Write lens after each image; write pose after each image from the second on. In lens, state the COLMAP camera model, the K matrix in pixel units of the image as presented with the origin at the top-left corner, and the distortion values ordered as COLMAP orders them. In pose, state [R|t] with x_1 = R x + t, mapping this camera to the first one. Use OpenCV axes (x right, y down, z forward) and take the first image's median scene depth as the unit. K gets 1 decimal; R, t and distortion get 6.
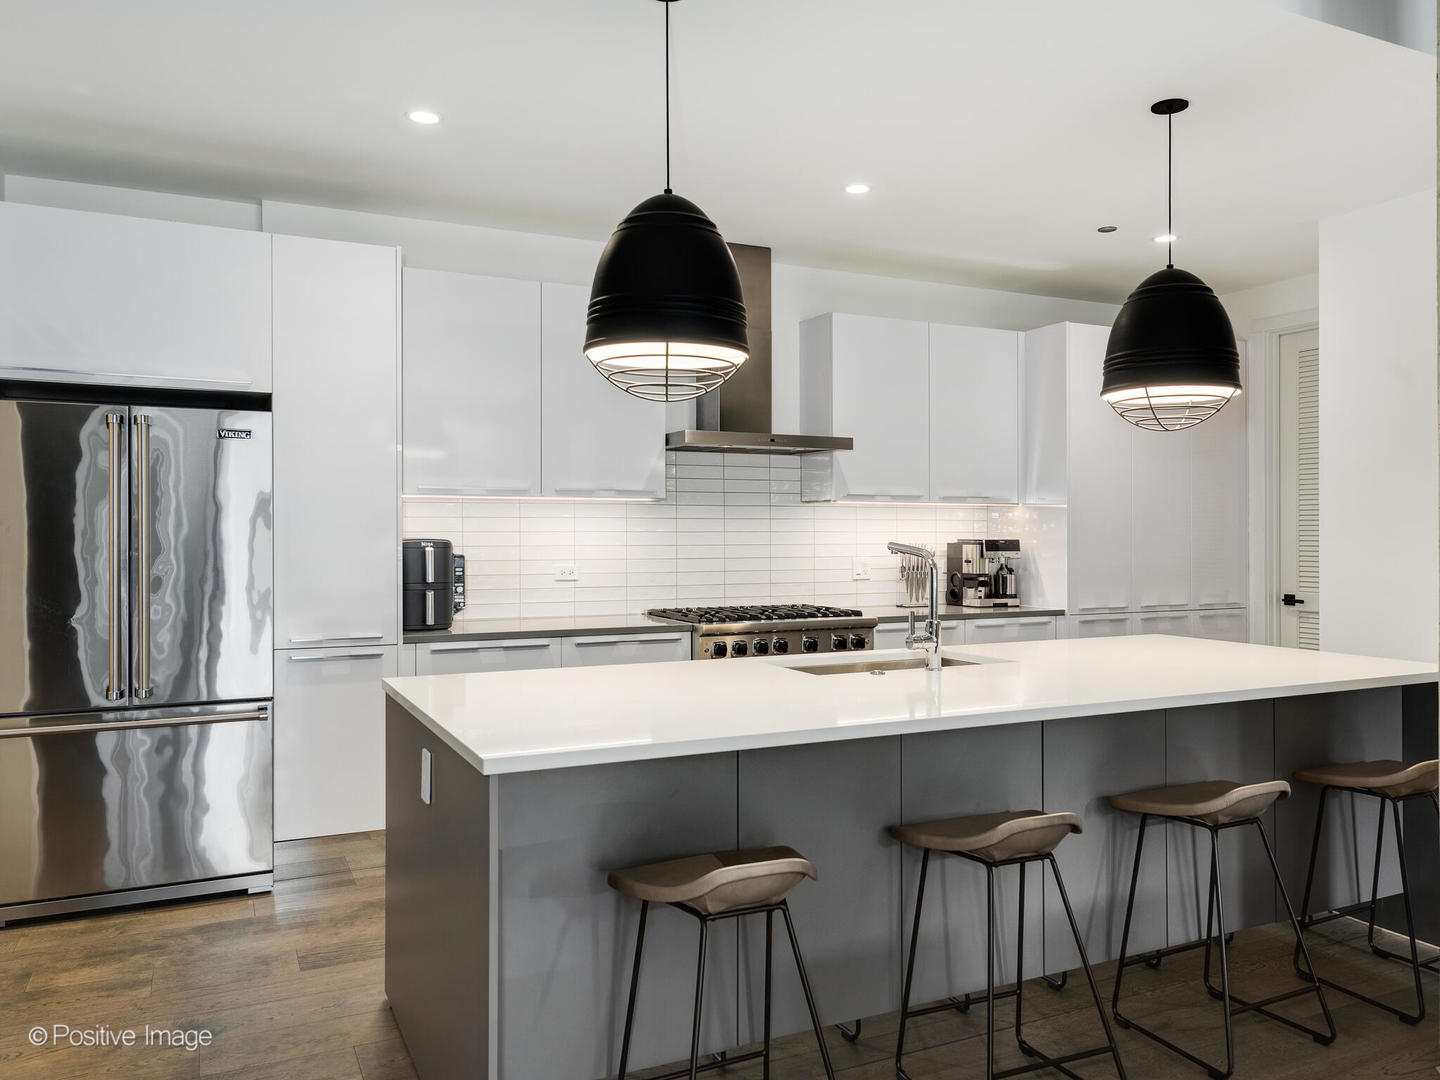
lens RADIAL K [[1075.0, 0, 710.6], [0, 1075.0, 549.0], [0, 0, 1]] dist [0.012557, 0.004785]
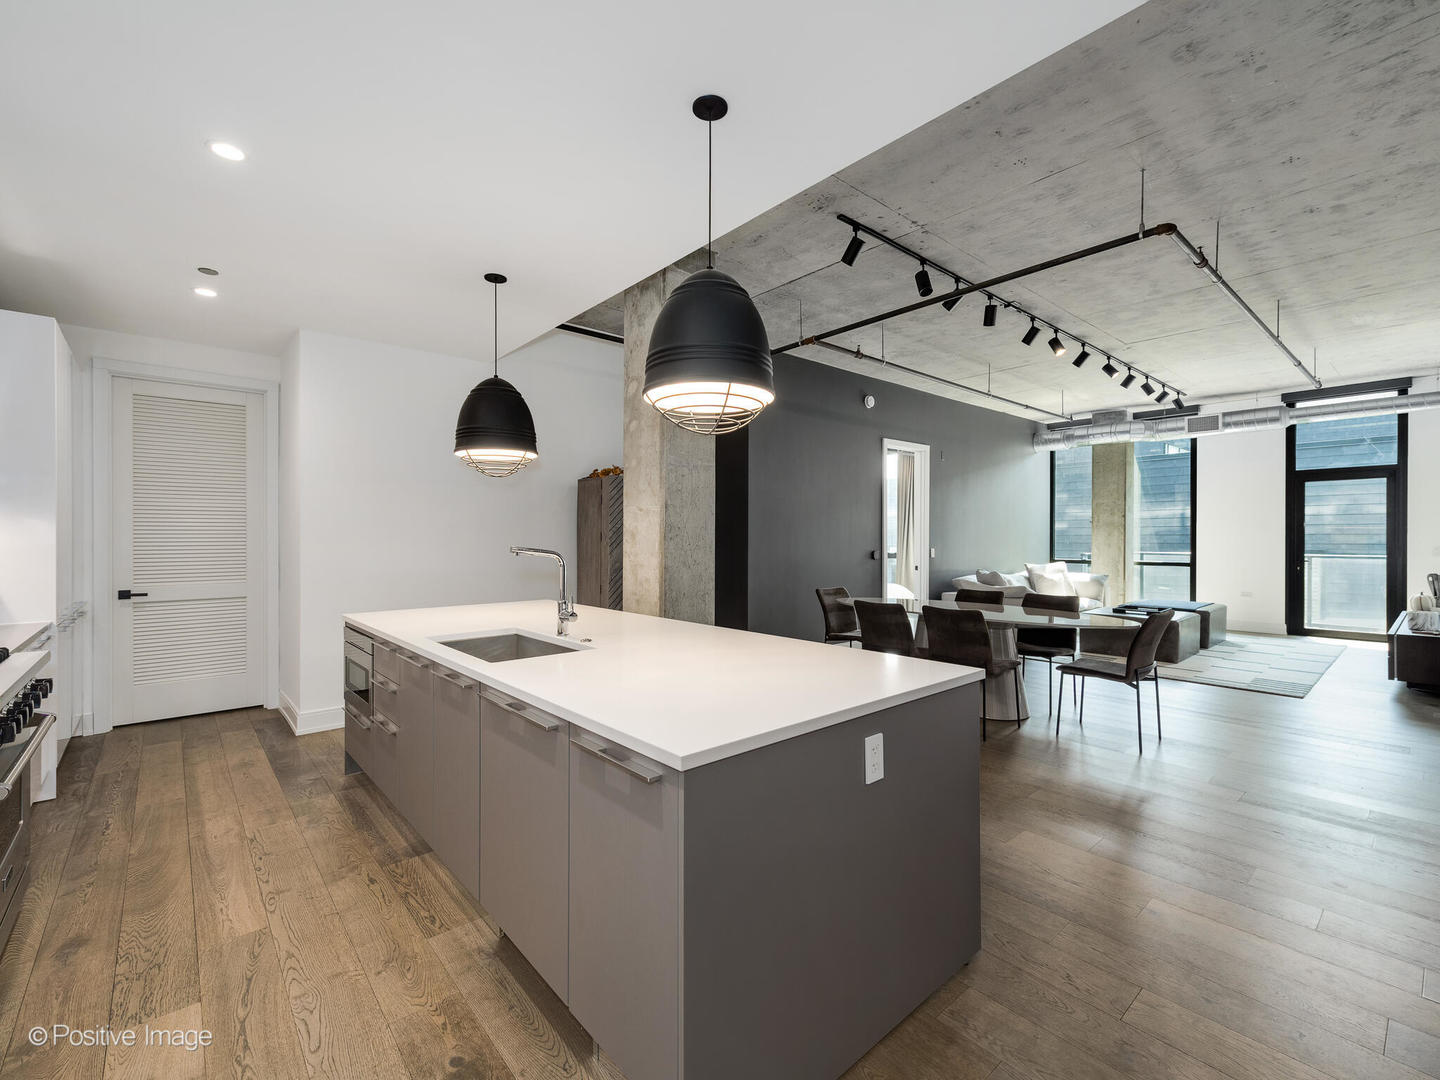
lens RADIAL K [[644.6, 0, 715.5], [0, 644.6, 544.0], [0, 0, 1]] dist [0.010187, -0.000557]
pose [[-0.272190, -0.008496, 0.962206, -0.398848], [0.014634, 0.999809, 0.012968, -0.011447], [-0.962132, 0.017611, -0.272014, 0.622564]]
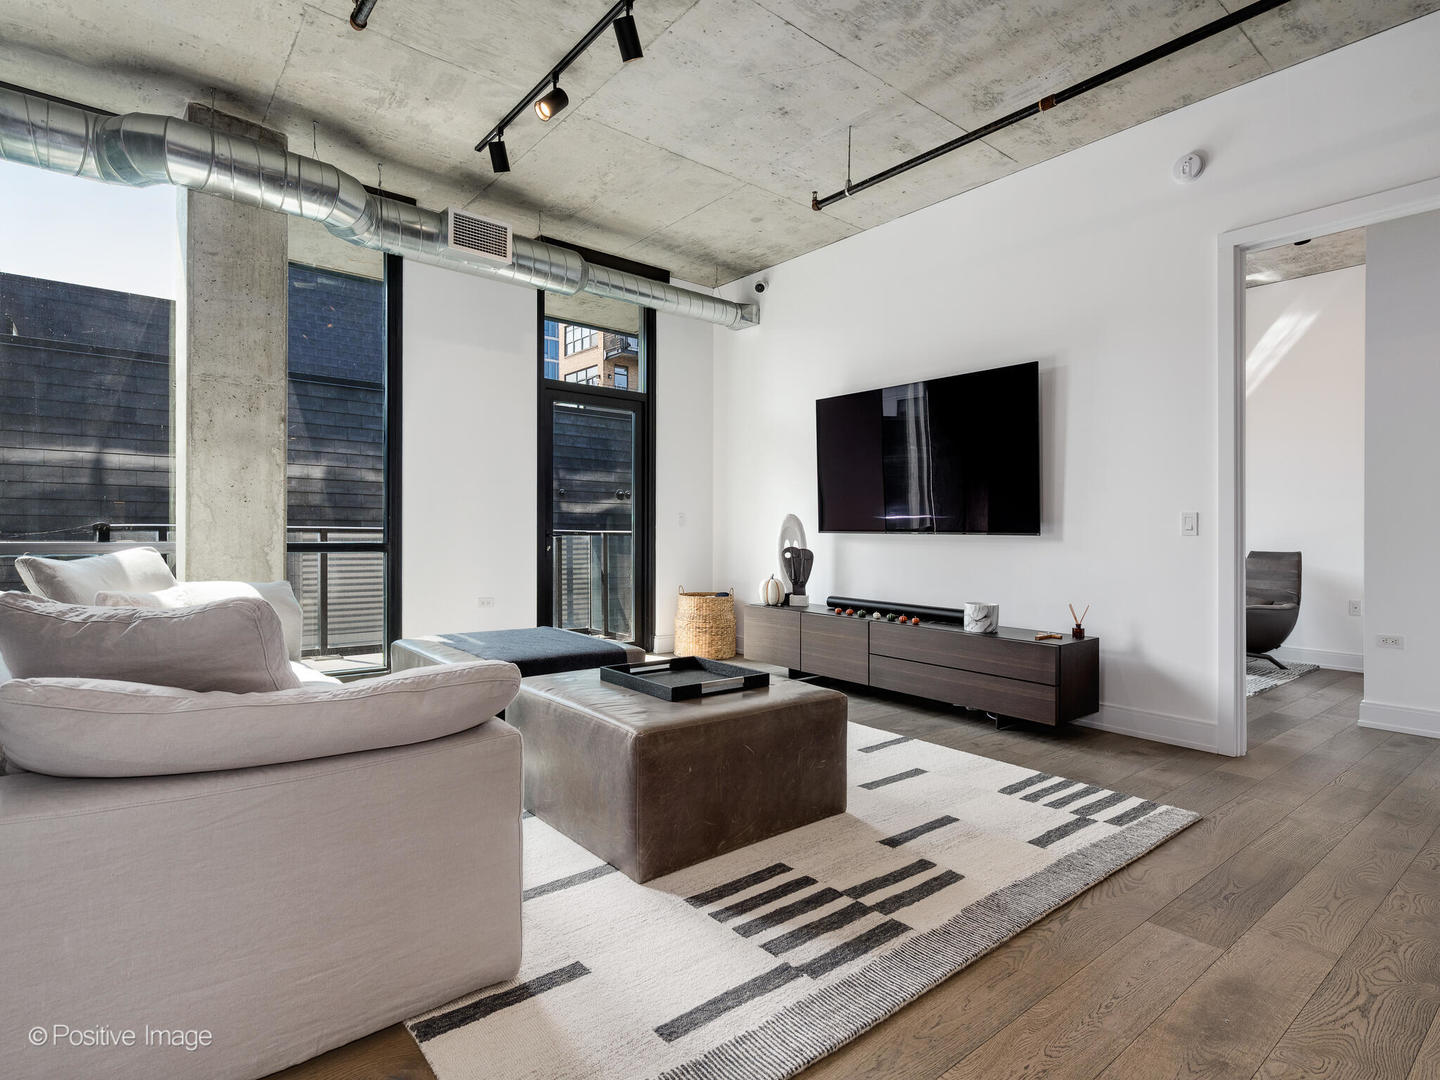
lens RADIAL K [[749.6, 0, 722.5], [0, 749.6, 534.7], [0, 0, 1]] dist [0.010438, -0.004080]
pose [[-0.970113, -0.009294, -0.242476, 0.768054], [-0.013655, 0.999774, 0.016310, 0.049897], [0.242269, 0.019134, -0.970020, -0.089395]]
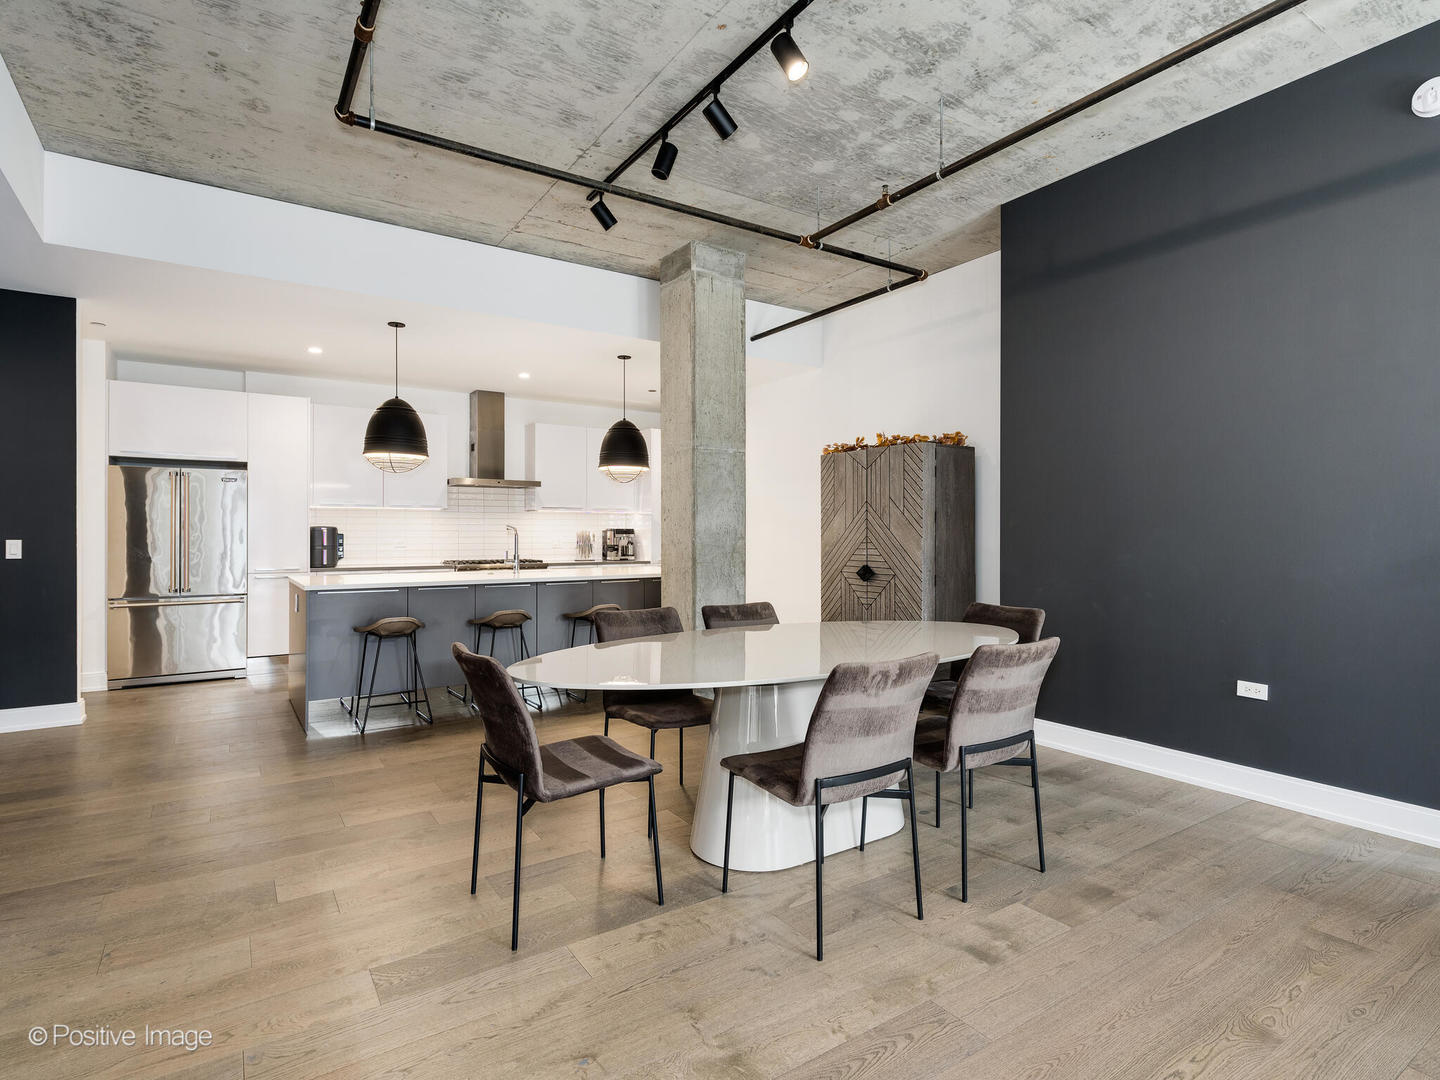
lens RADIAL K [[749.6, 0, 721.4], [0, 749.6, 536.6], [0, 0, 1]] dist [0.010438, -0.004080]
pose [[0.989671, -0.001138, 0.143354, 0.267675], [0.002715, 0.999938, -0.010804, 0.025241], [-0.143332, 0.011081, 0.989613, -0.538746]]
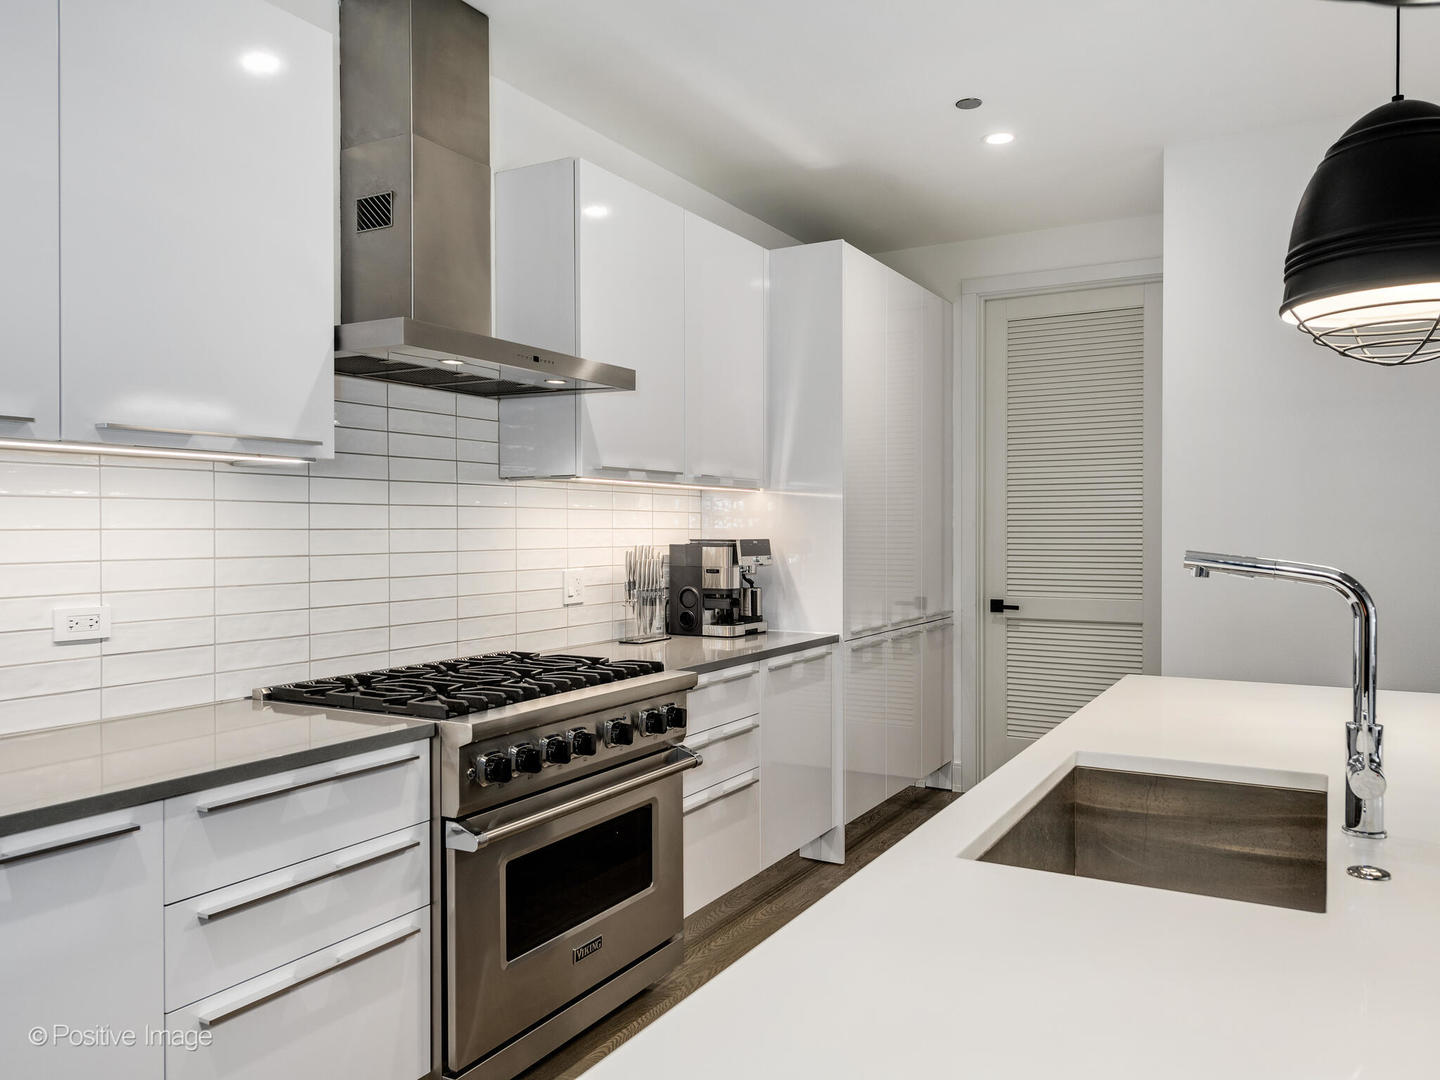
lens RADIAL K [[1075.0, 0, 714.6], [0, 1075.0, 545.0], [0, 0, 1]] dist [0.012557, 0.004785]
pose [[0.818325, -0.009759, 0.574673, -0.167877], [0.008330, 0.999952, 0.005119, -0.009457], [-0.574696, 0.000598, 0.818367, 0.471399]]
